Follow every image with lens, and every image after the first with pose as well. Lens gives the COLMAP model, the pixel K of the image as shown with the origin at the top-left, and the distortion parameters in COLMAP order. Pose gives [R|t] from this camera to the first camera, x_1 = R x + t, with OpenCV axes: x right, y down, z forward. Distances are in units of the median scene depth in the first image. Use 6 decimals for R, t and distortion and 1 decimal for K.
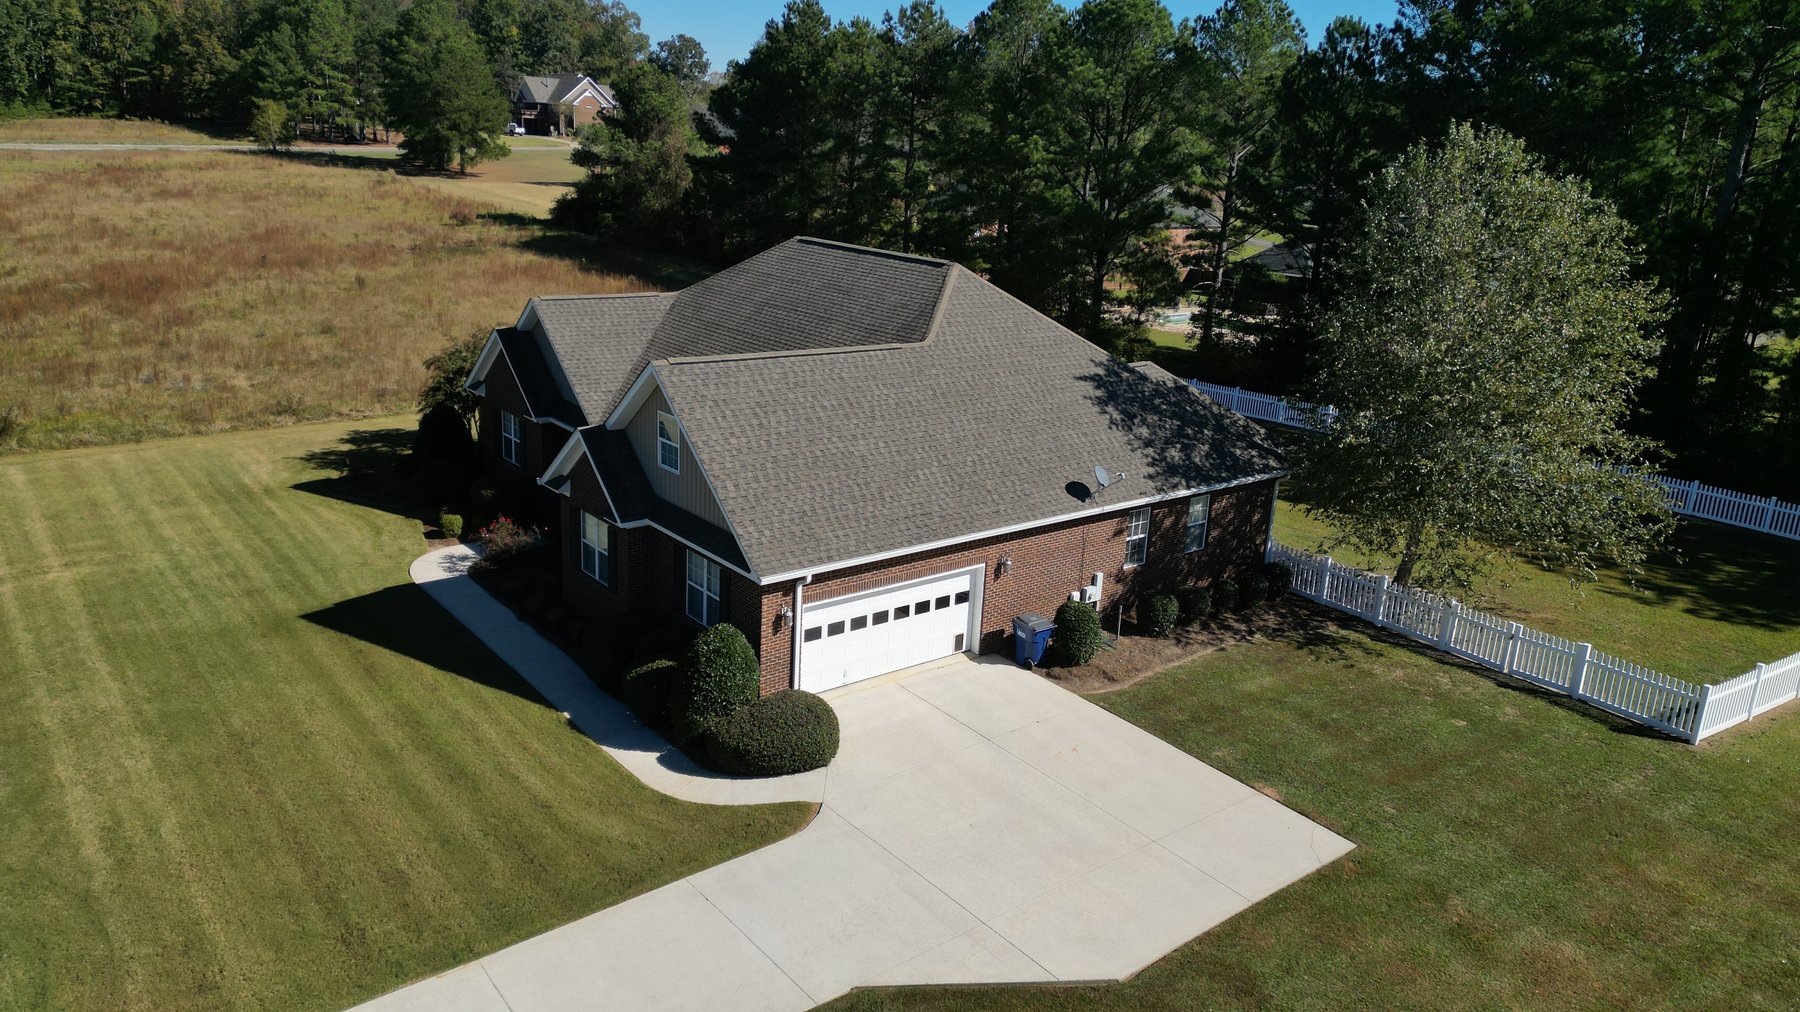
lens RADIAL K [[1246.6, 0, 900.0], [0, 1246.6, 506.0], [0, 0, 1]] dist [0.099269, -0.107292]
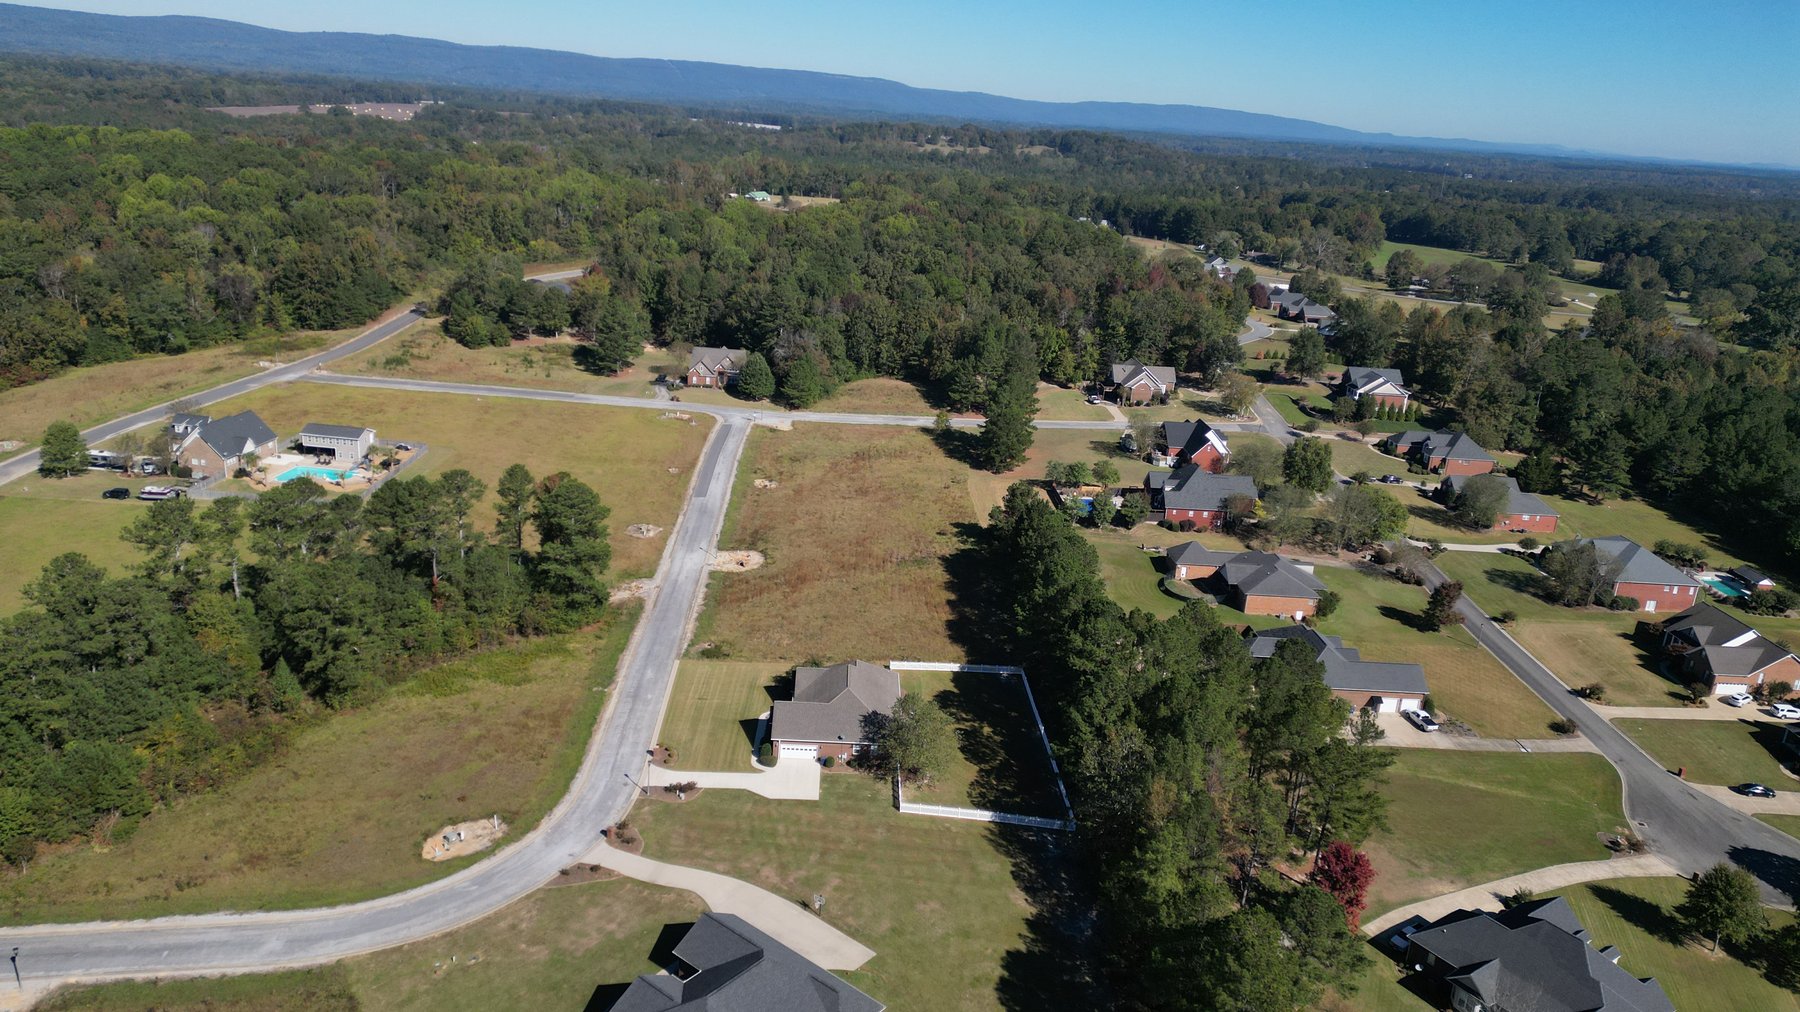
lens RADIAL K [[1246.6, 0, 900.0], [0, 1246.6, 506.0], [0, 0, 1]] dist [0.099269, -0.107292]
pose [[0.794666, 0.190129, -0.576504, 3.095161], [-0.198674, 0.978842, 0.048962, -1.241014], [0.573615, 0.075628, 0.815626, -3.213871]]
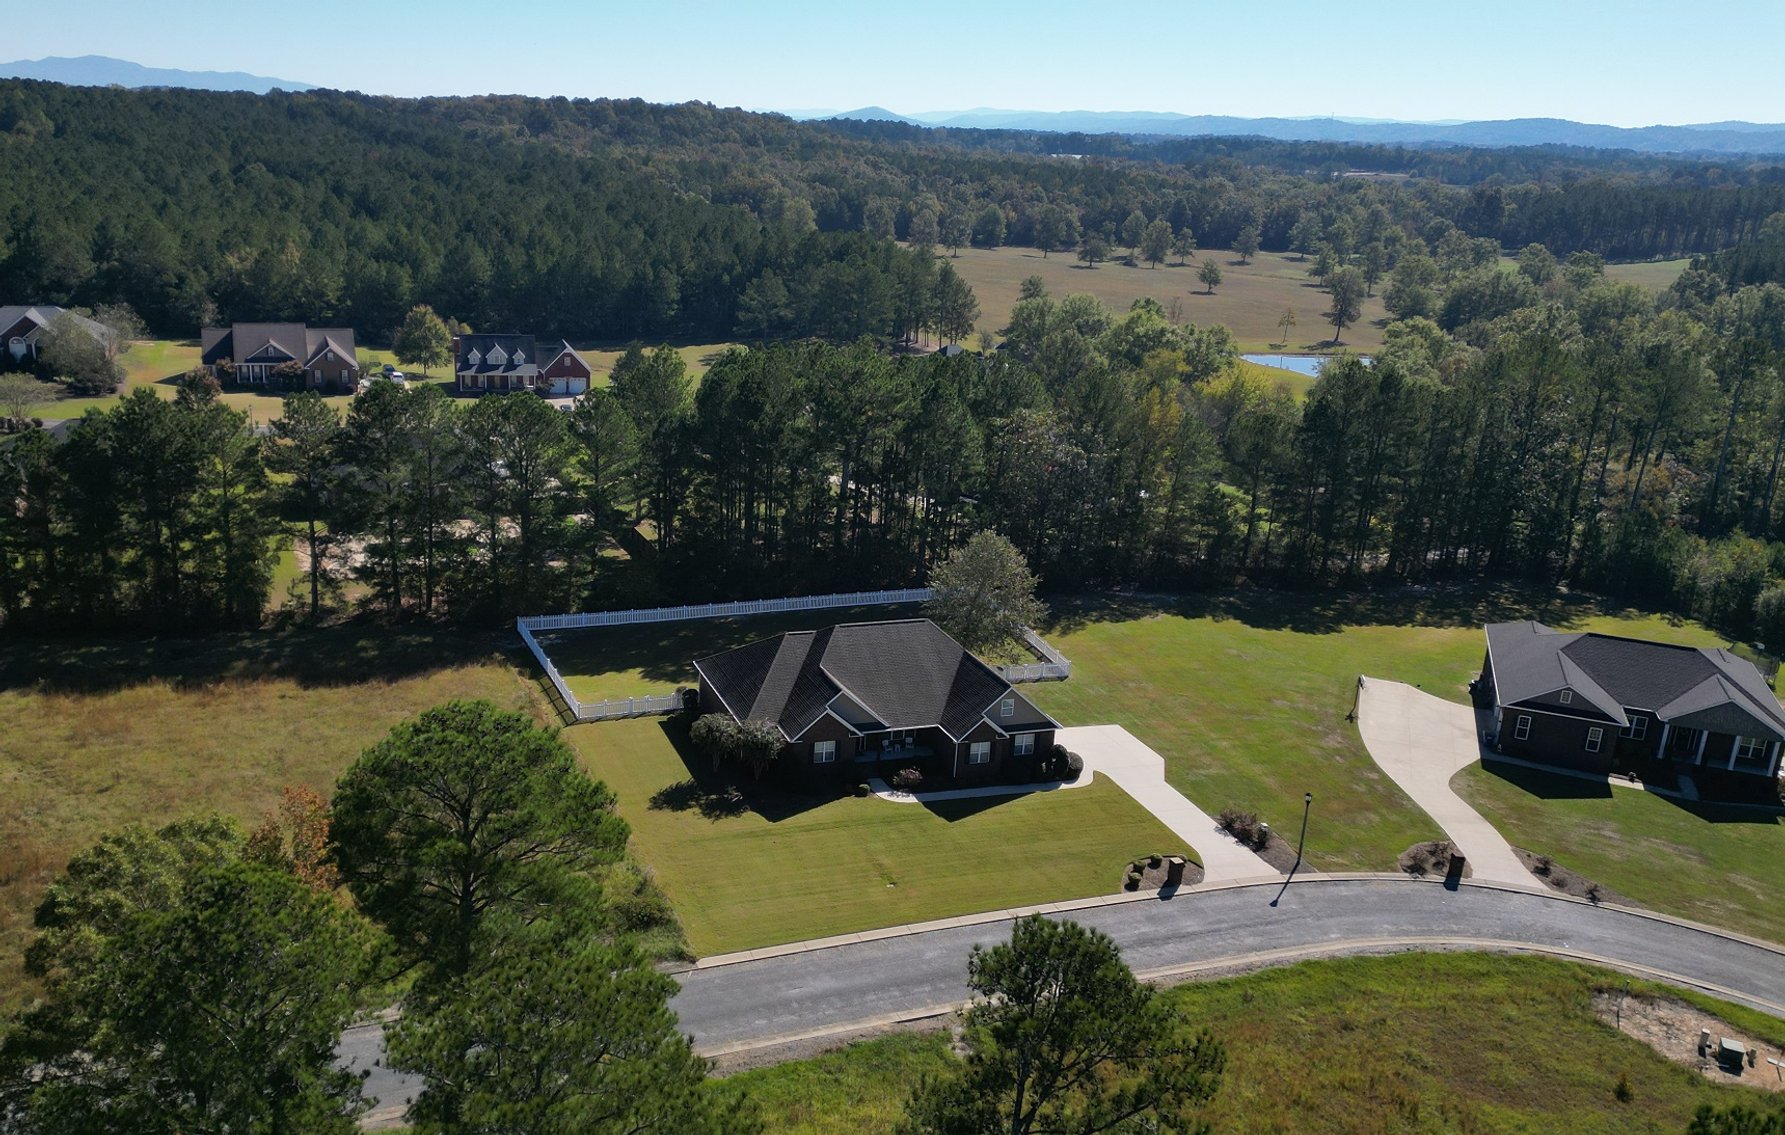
lens RADIAL K [[1454.3, 0, 712.6], [0, 1454.3, 567.1], [0, 0, 1]] dist [0.007246, 0.001103]
pose [[0.398332, -0.311072, 0.862882, -2.930140], [0.257040, 0.940900, 0.220540, -1.147801], [-0.880490, 0.133947, 0.454749, -0.077571]]
